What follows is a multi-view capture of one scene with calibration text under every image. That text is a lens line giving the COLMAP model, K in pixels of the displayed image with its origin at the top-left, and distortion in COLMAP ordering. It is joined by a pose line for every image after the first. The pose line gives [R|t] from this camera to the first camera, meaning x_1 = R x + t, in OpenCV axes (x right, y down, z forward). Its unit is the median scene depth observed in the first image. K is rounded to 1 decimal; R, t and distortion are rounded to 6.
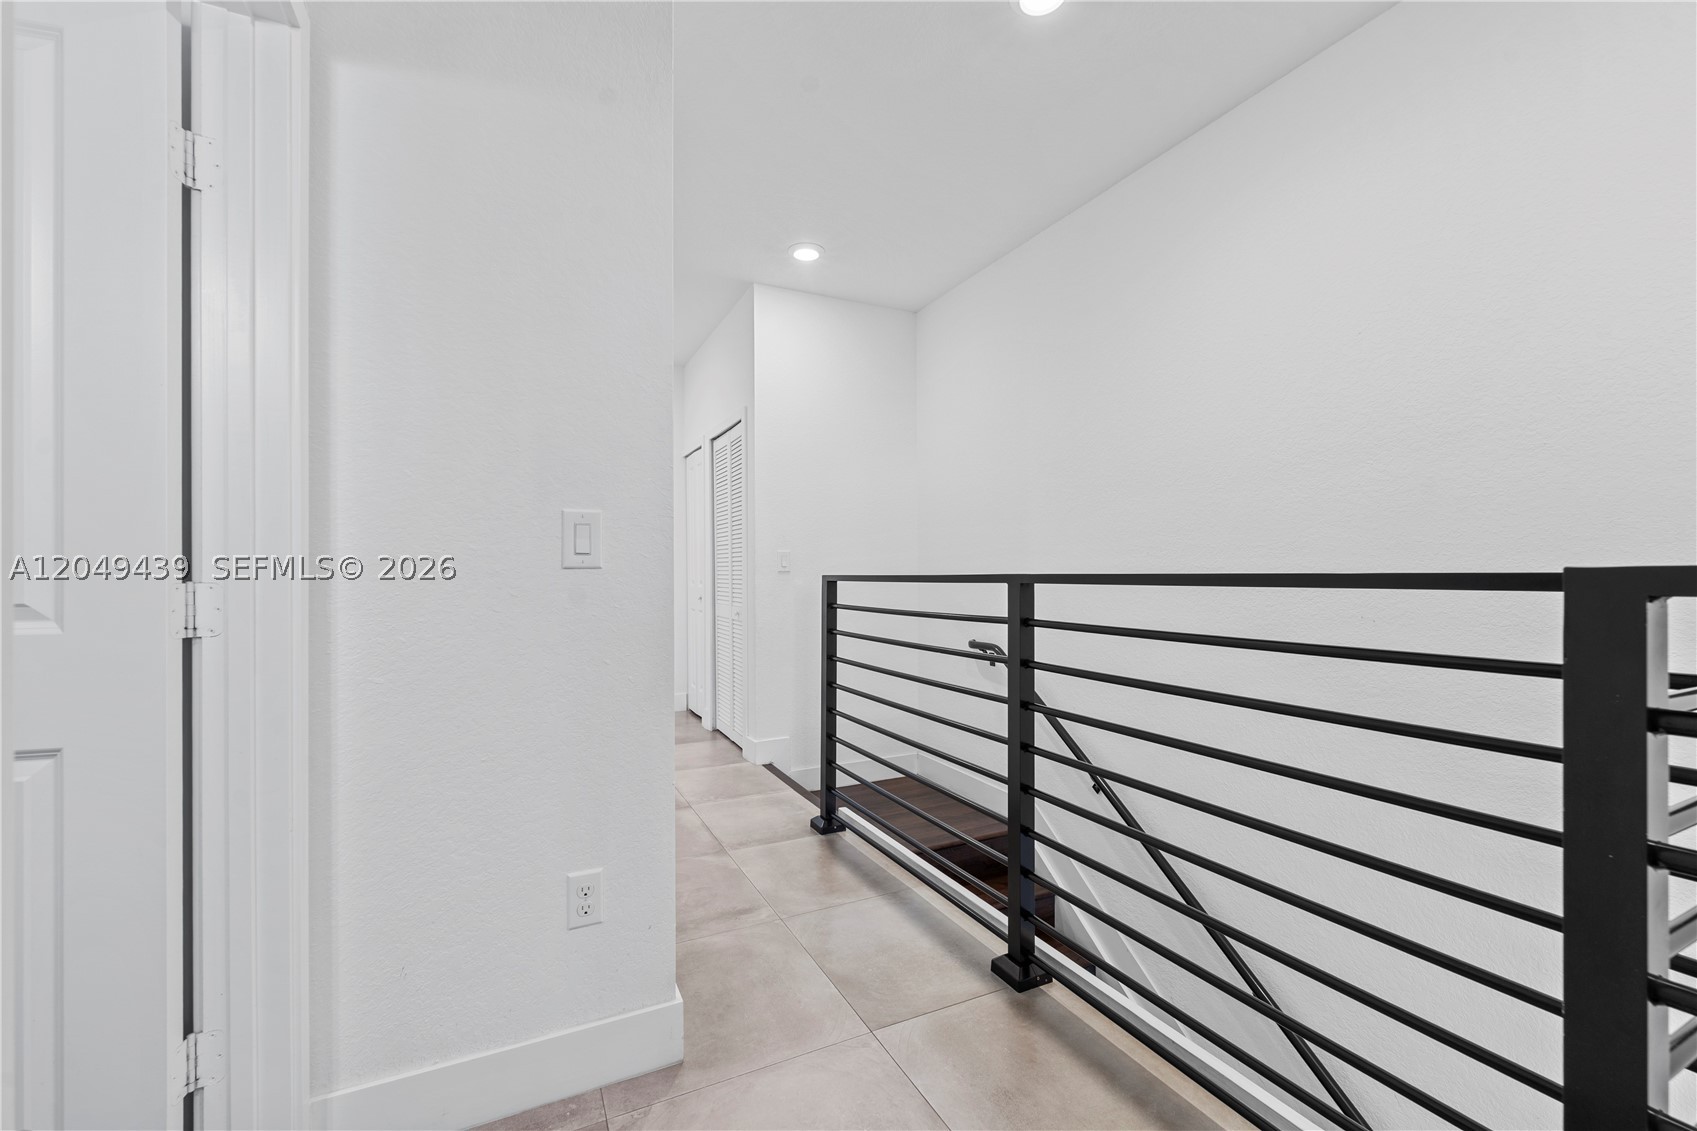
lens RADIAL K [[689.2, 0, 842.4], [0, 689.2, 571.7], [0, 0, 1]] dist [-0.002366, -0.000012]
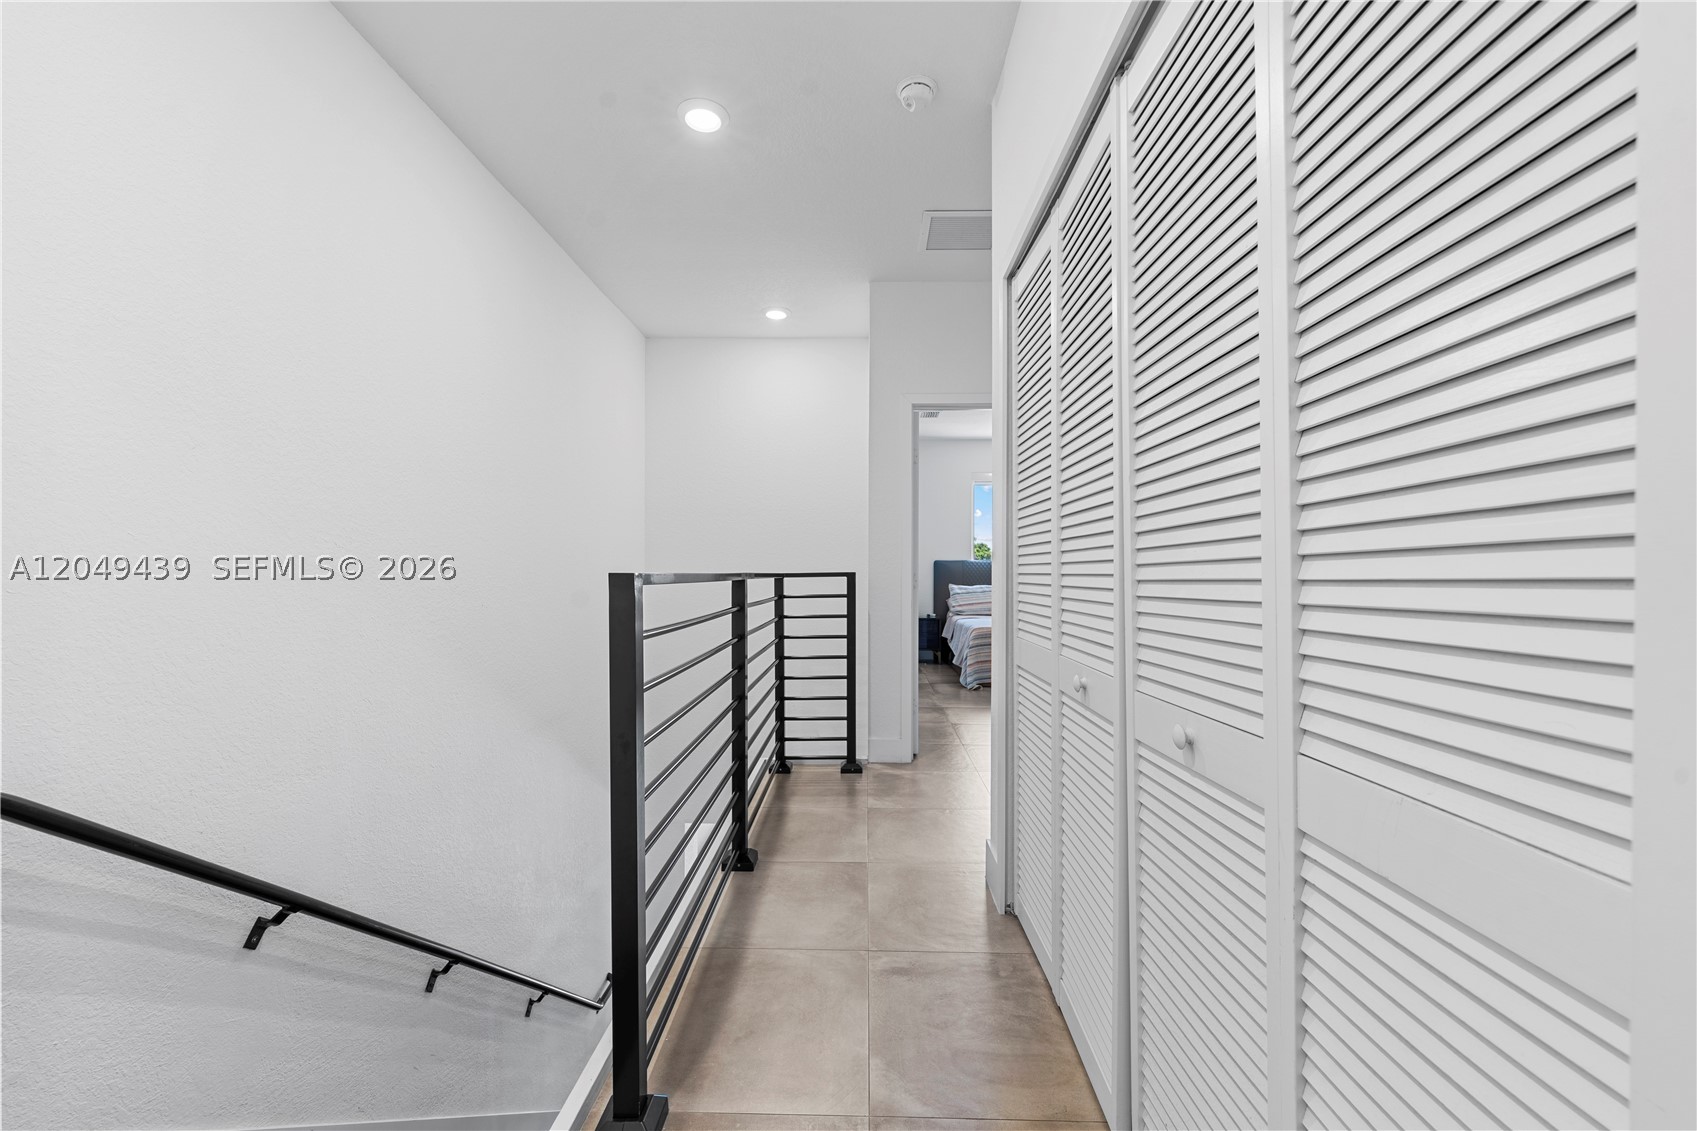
lens RADIAL K [[689.2, 0, 842.4], [0, 689.2, 571.7], [0, 0, 1]] dist [-0.002366, -0.000012]
pose [[-0.882793, 0.008971, 0.469676, -0.533888], [0.005348, 0.999945, -0.009049, 0.014950], [-0.469732, -0.005477, -0.882792, 1.986132]]
